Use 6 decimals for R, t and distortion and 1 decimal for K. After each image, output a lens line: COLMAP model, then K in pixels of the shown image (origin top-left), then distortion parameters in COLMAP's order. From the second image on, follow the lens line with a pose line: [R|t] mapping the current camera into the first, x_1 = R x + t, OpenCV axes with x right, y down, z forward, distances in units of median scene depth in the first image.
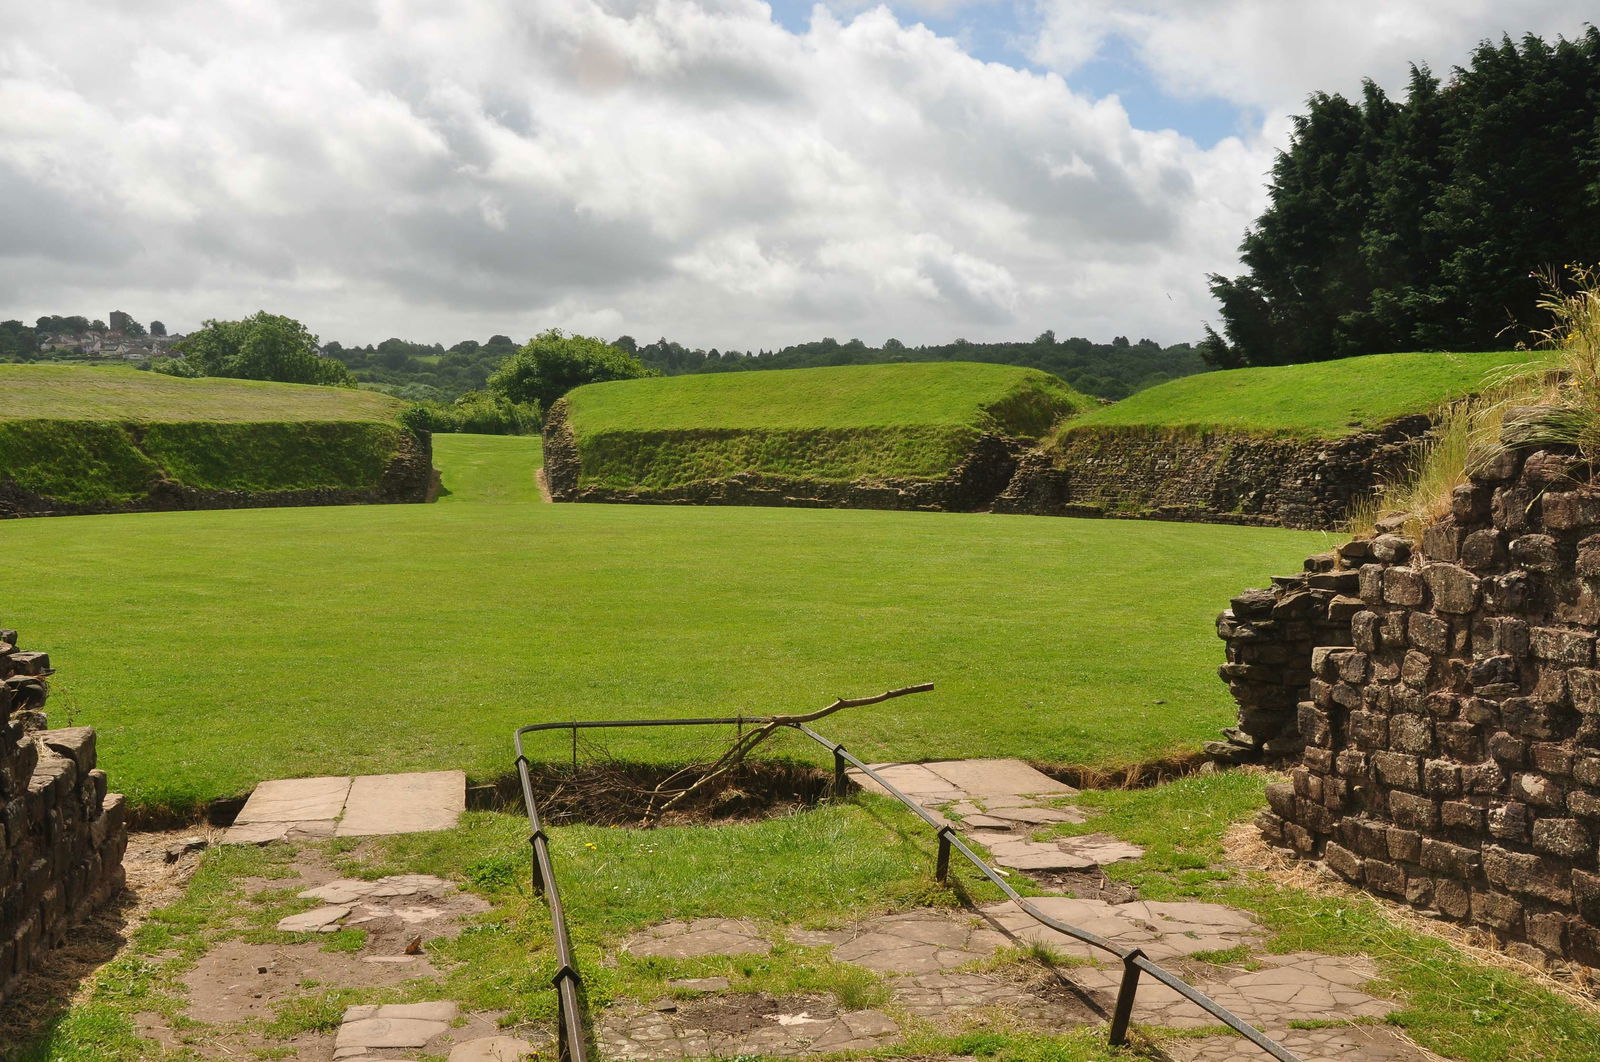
lens RADIAL K [[1508.4, 0, 746.9], [0, 1508.4, 551.0], [0, 0, 1]] dist [0.009578, 0.000000]
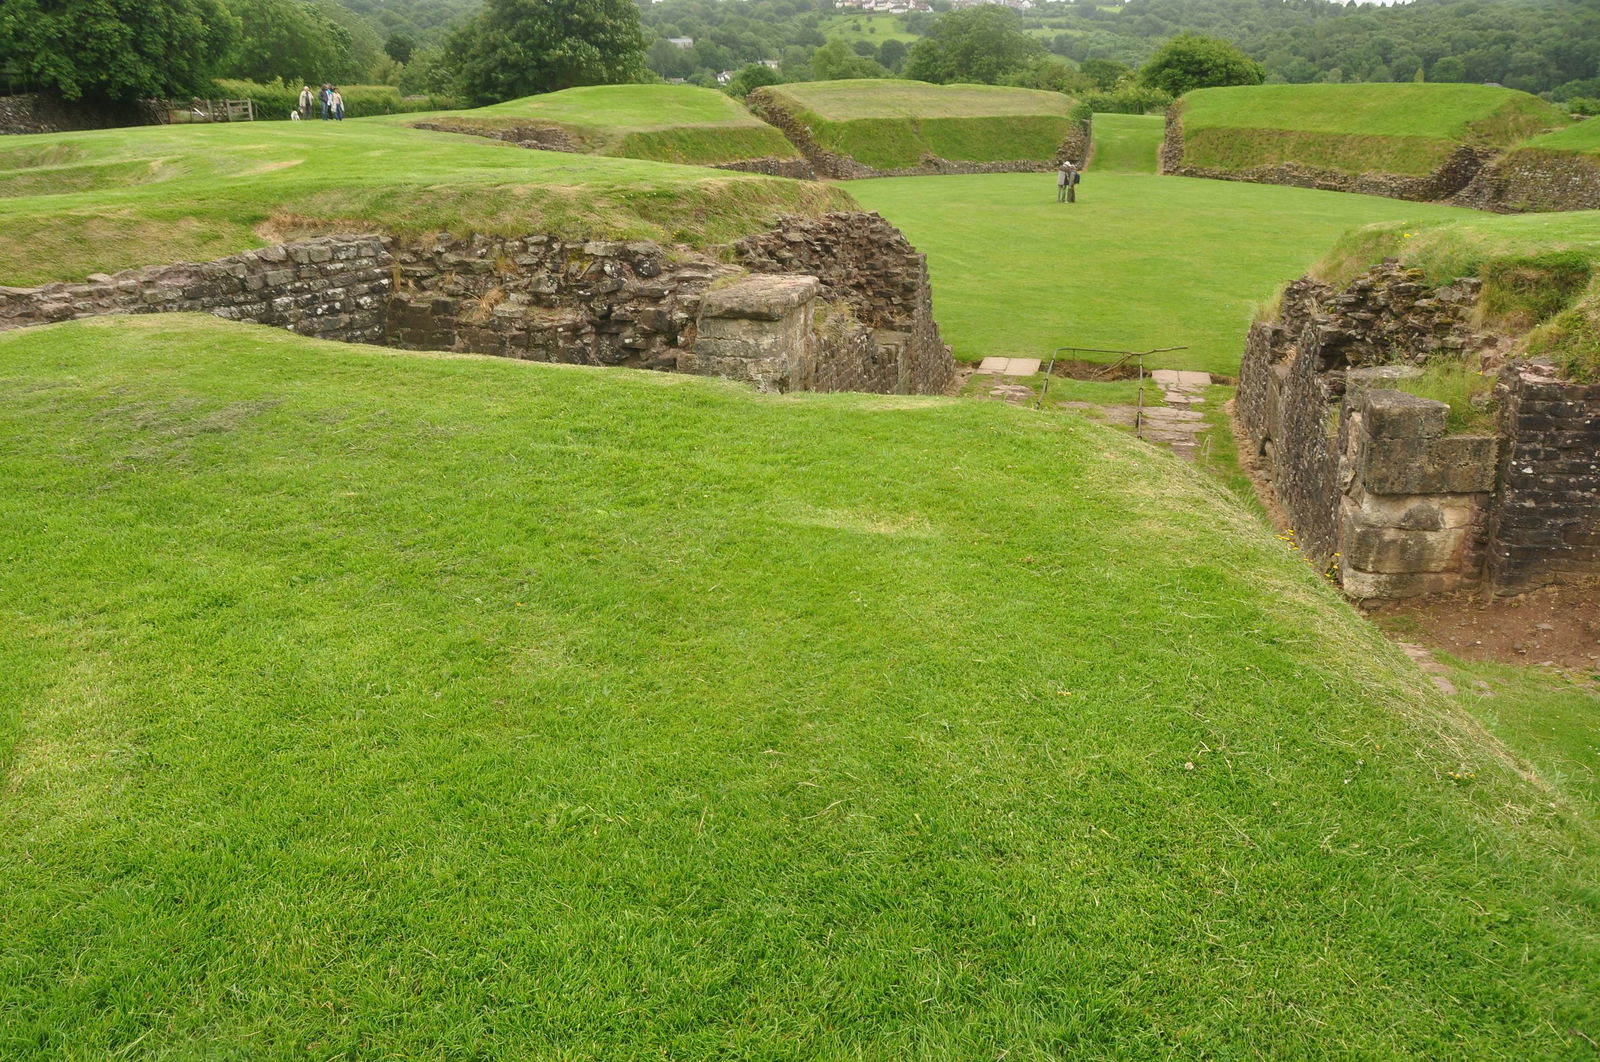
lens RADIAL K [[1238.3, 0, 783.7], [0, 1238.3, 550.1], [0, 0, 1]] dist [-0.163761, 0.114478]
pose [[0.895304, 0.156375, -0.417107, 0.096321], [-0.012922, 0.945082, 0.326578, -0.064392], [0.445269, -0.286997, 0.848156, -0.325141]]
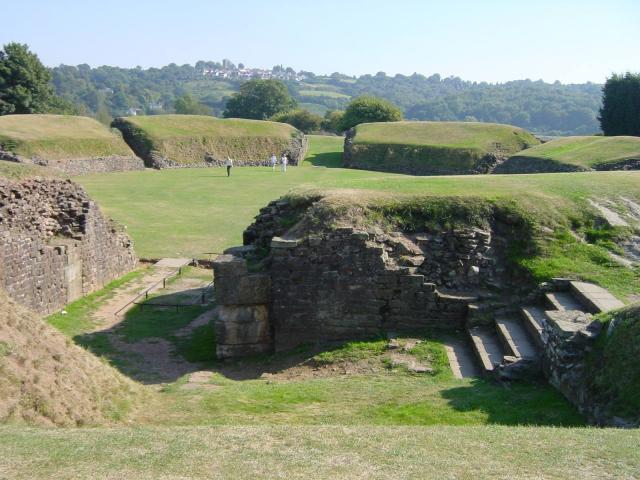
lens RADIAL K [[736.1, 0, 322.8], [0, 736.1, 243.2], [0, 0, 1]] dist [-0.194463, 0.000000]
pose [[0.963789, 0.077143, -0.255263, 0.213770], [-0.045692, 0.990859, 0.126929, -0.063874], [0.262721, -0.110669, 0.958504, -0.341268]]
